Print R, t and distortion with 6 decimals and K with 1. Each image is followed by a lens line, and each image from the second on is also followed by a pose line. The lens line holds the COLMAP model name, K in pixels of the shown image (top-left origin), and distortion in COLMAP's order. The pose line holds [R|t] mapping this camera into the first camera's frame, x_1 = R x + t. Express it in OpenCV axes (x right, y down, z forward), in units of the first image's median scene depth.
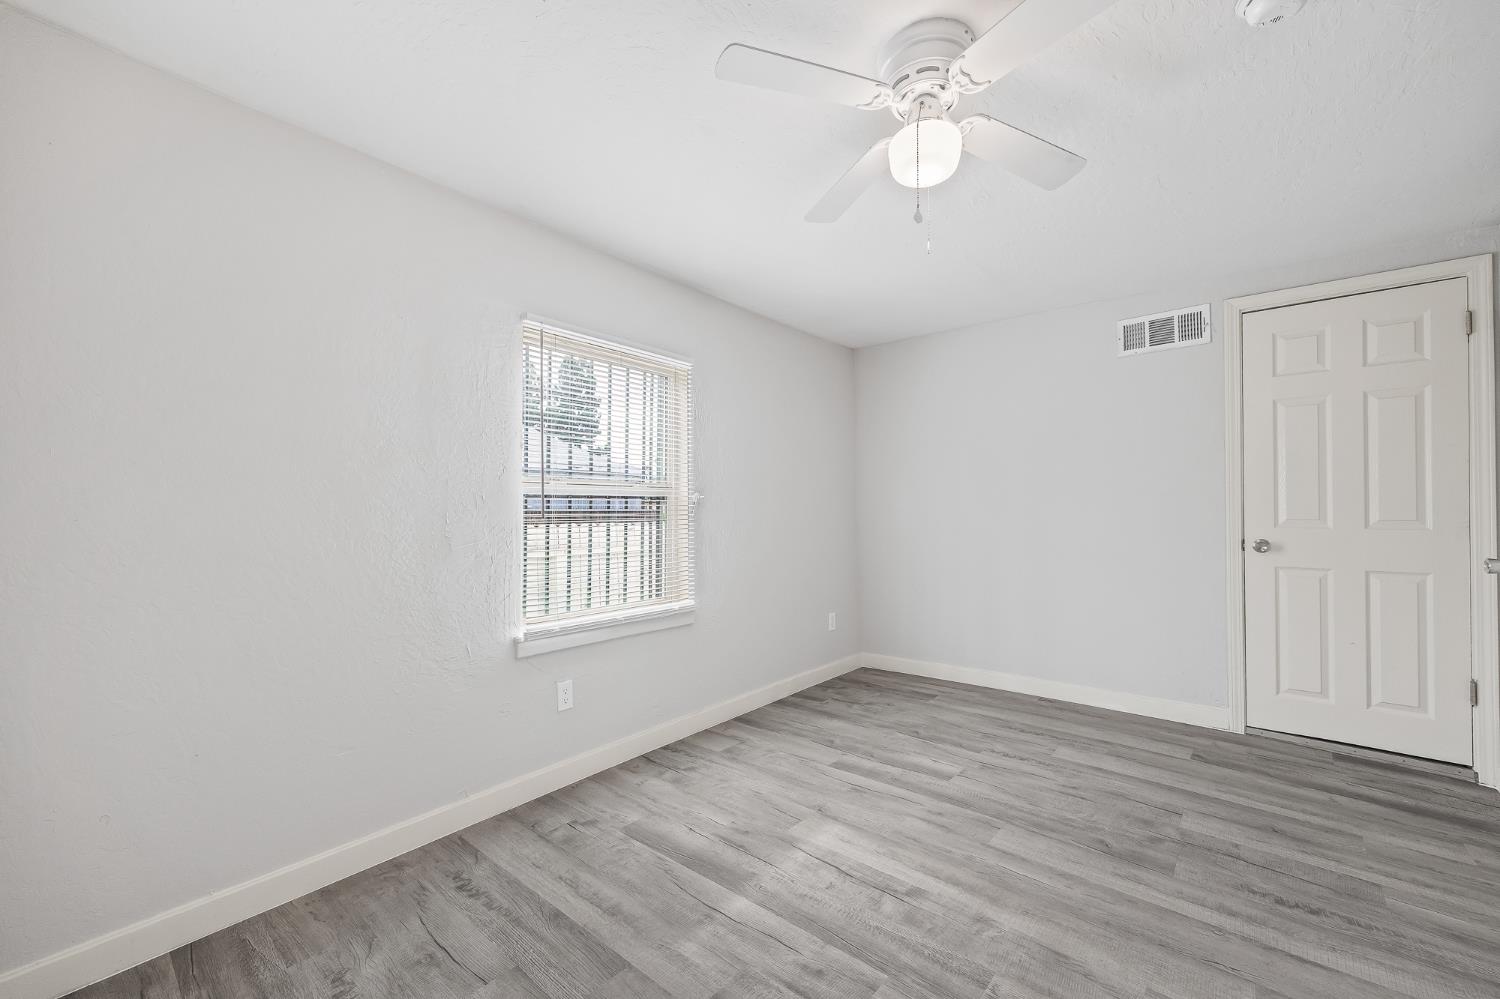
lens RADIAL K [[600.5, 0, 745.9], [0, 600.5, 502.2], [0, 0, 1]] dist [0.000780, 0.000365]
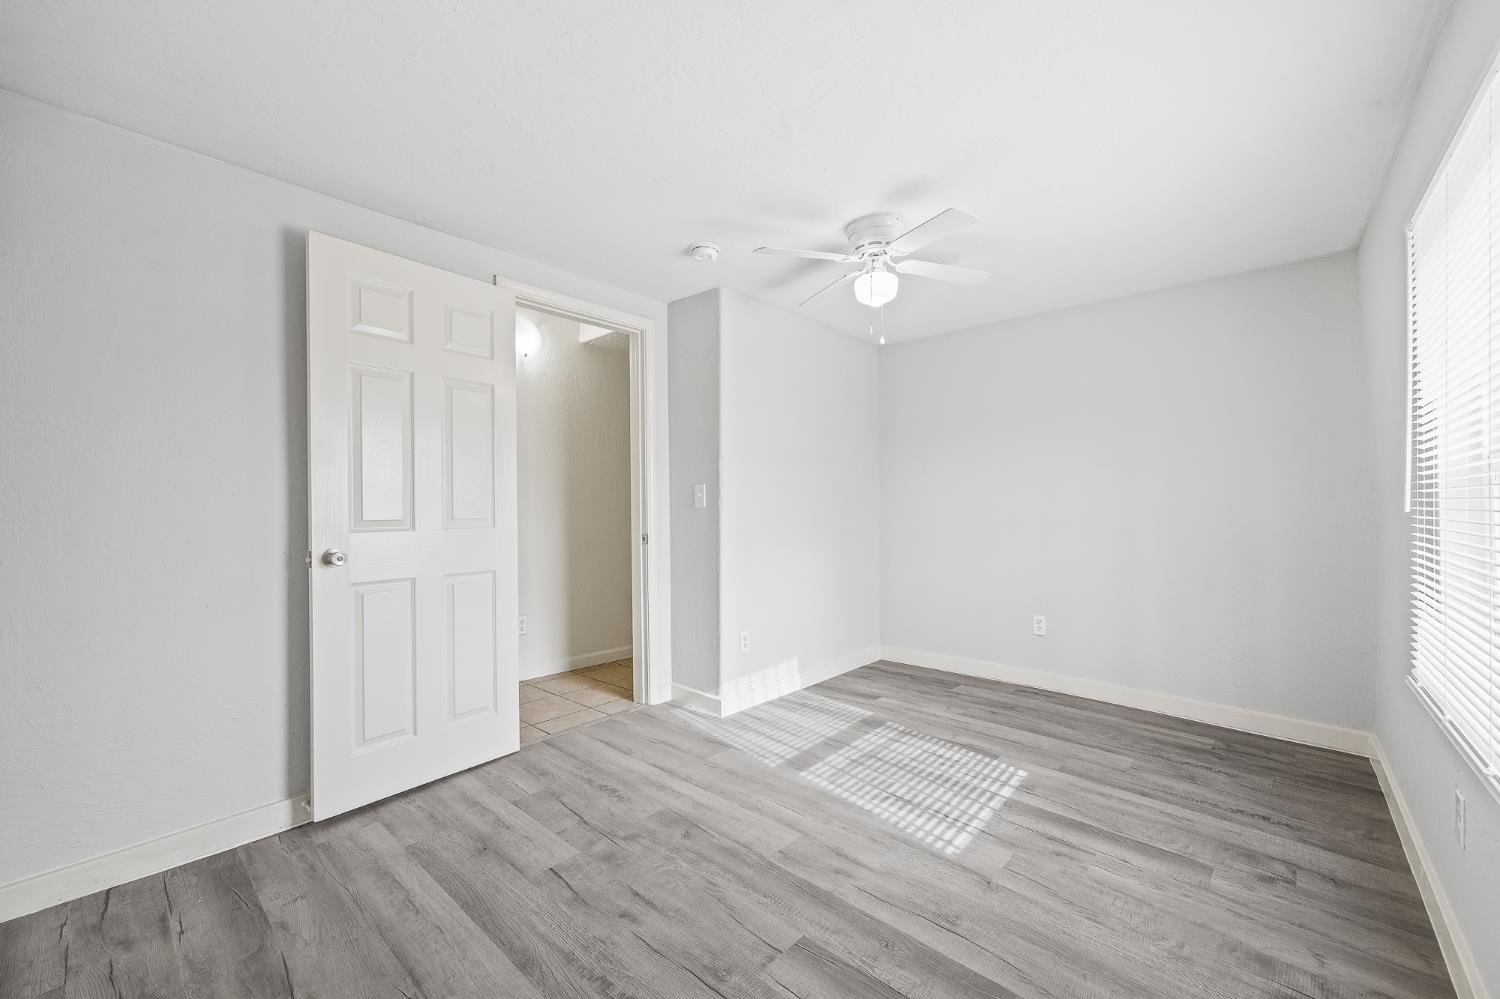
lens RADIAL K [[600.5, 0, 757.0], [0, 600.5, 497.3], [0, 0, 1]] dist [0.000780, 0.000365]
pose [[-0.999872, 0.009282, 0.013020, 0.445092], [0.008904, 0.999546, -0.028789, 0.031618], [-0.013281, -0.028670, -0.999501, 1.956569]]
